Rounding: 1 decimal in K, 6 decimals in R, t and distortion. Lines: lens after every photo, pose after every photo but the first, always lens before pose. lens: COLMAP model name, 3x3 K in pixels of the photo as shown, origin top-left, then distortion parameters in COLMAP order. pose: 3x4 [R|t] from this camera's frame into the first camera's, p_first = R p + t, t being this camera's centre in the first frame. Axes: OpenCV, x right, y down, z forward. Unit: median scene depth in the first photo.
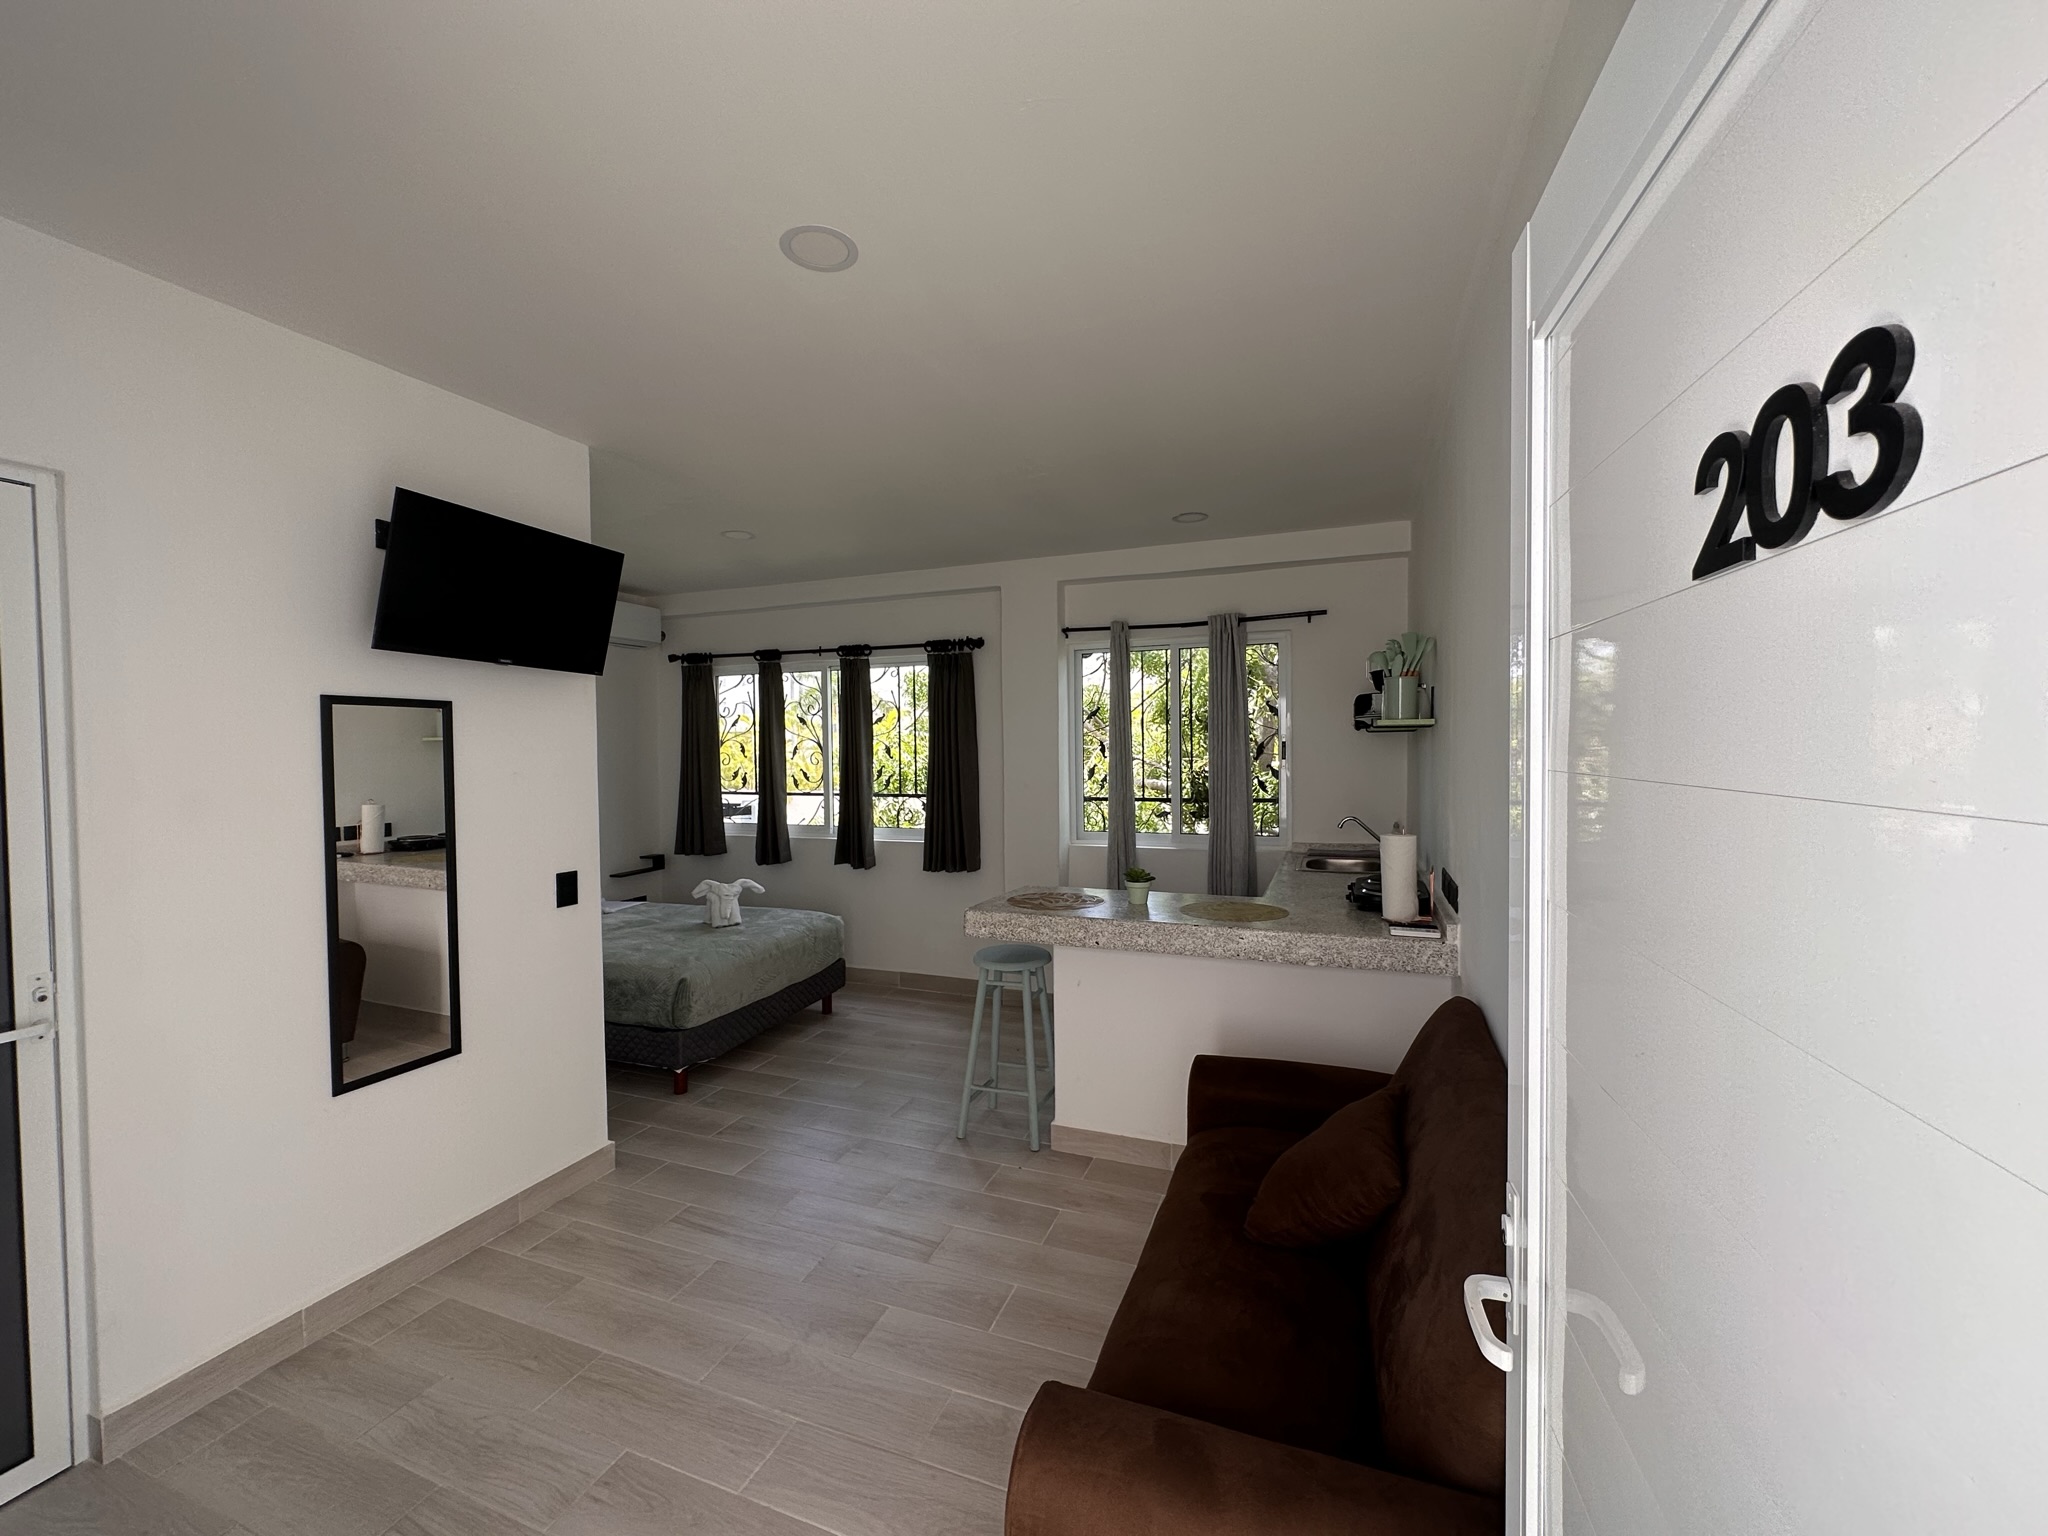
lens RADIAL K [[817.6, 0, 1024.4], [0, 817.6, 763.5], [0, 0, 1]] dist [0.001655, 0.000247]
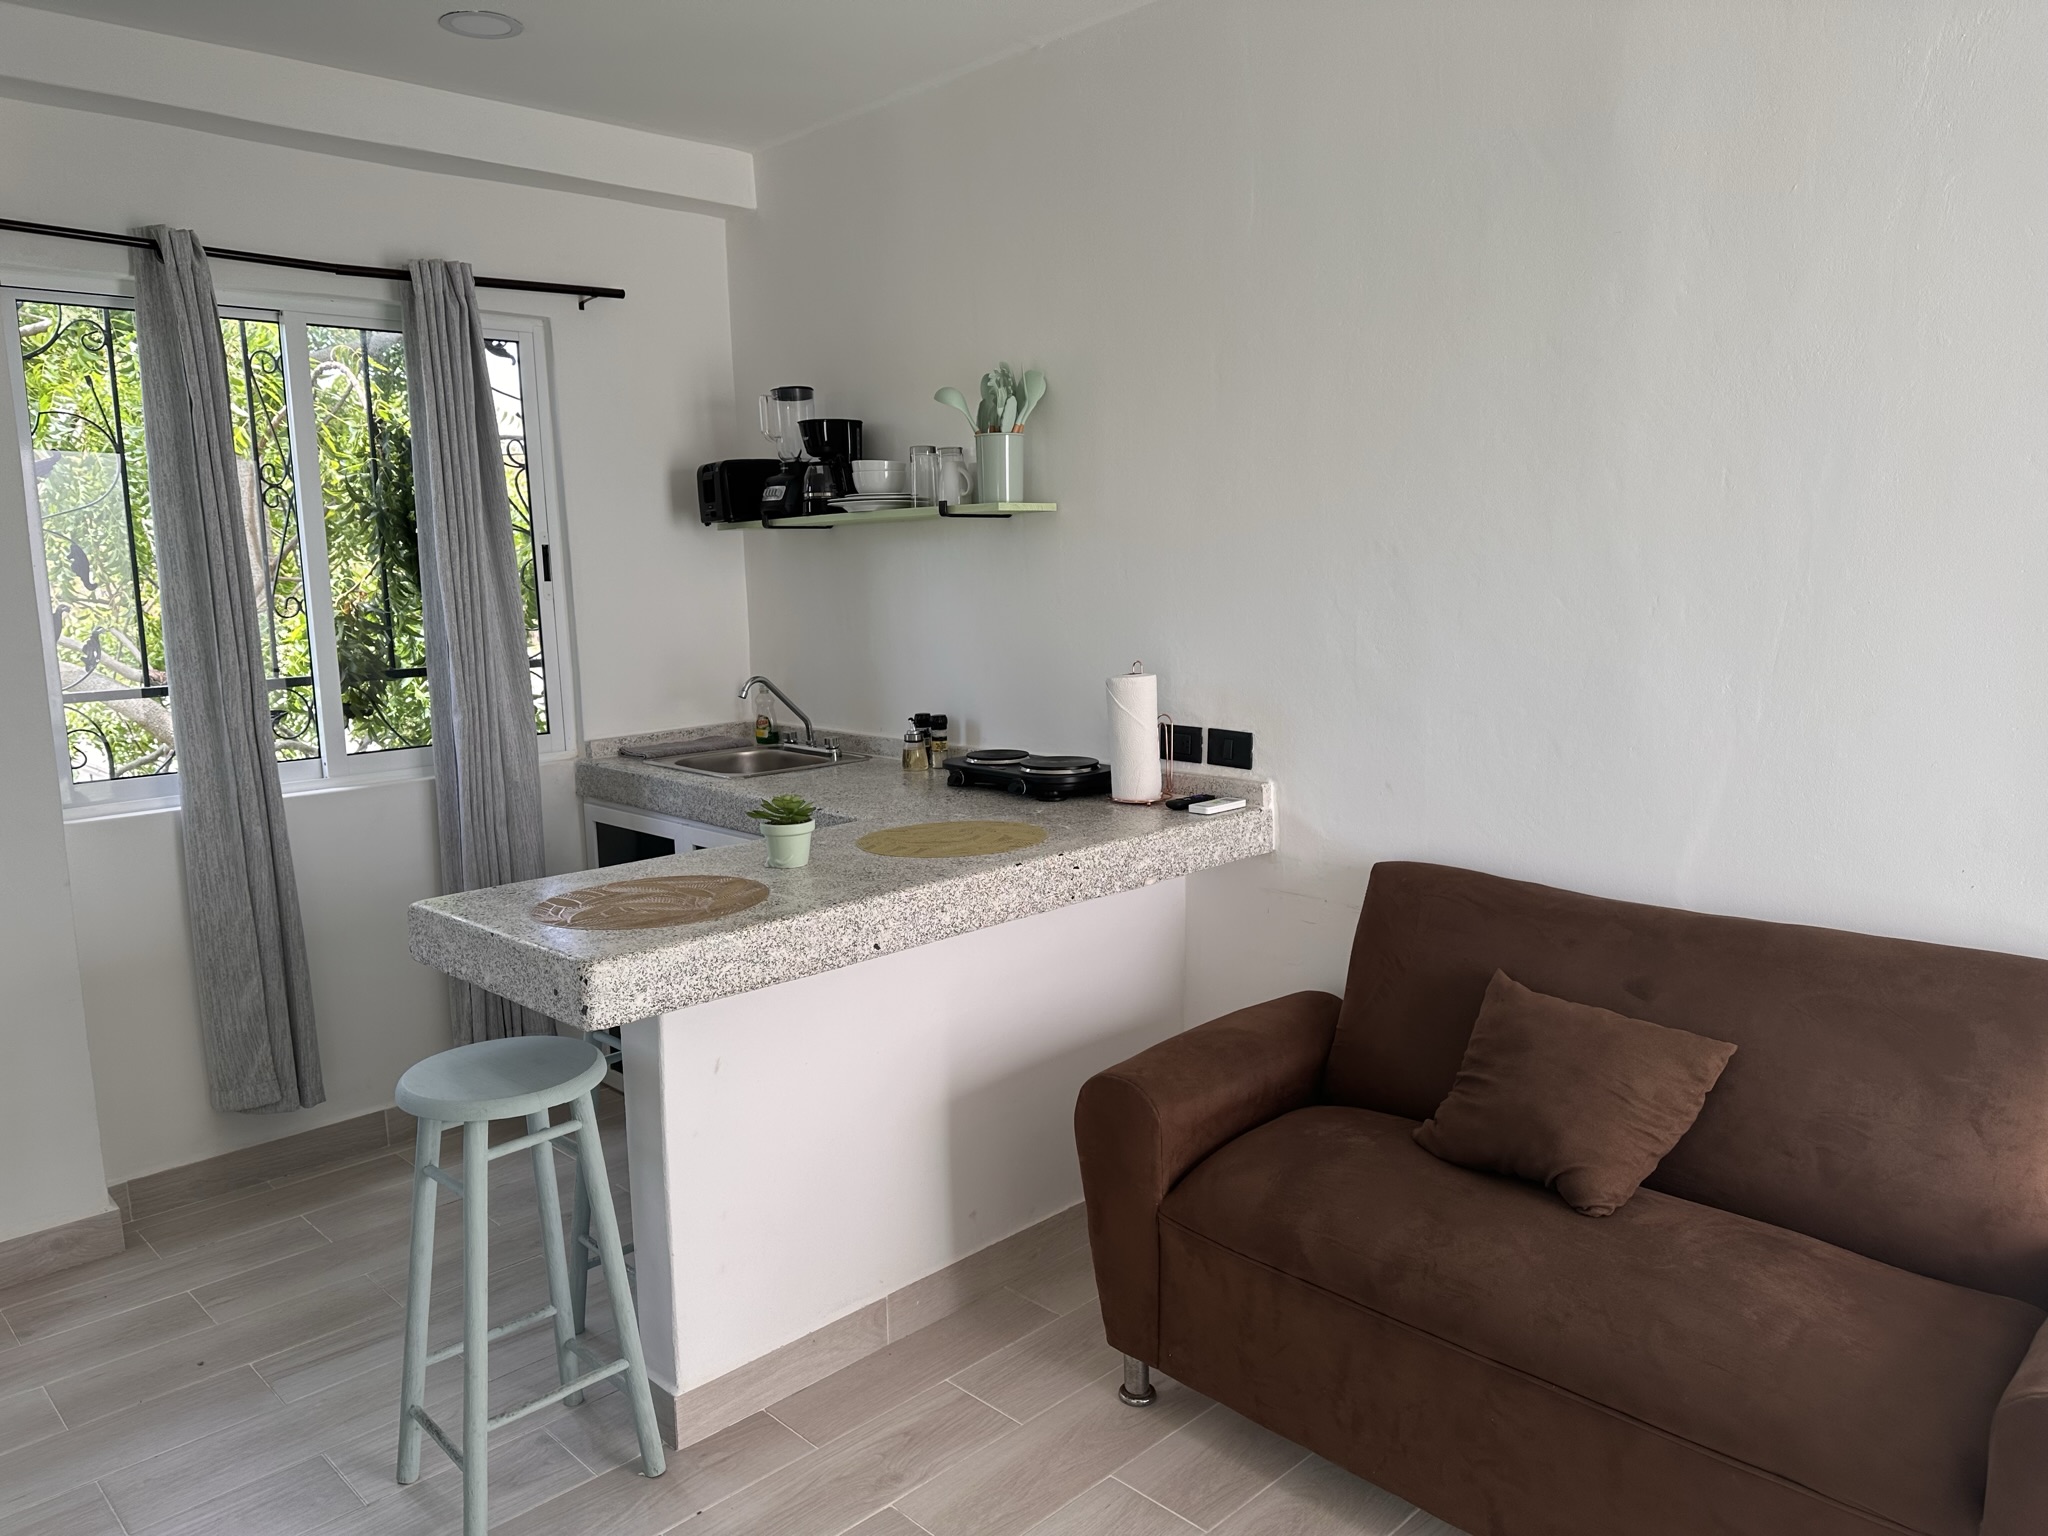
lens RADIAL K [[1433.8, 0, 1021.9], [0, 1433.8, 774.0], [0, 0, 1]] dist [0.141688, -0.204605]
pose [[0.415630, -0.133149, 0.899735, -0.342171], [0.036564, 0.990873, 0.129745, 0.006096], [-0.908799, -0.021028, 0.416705, 0.310967]]
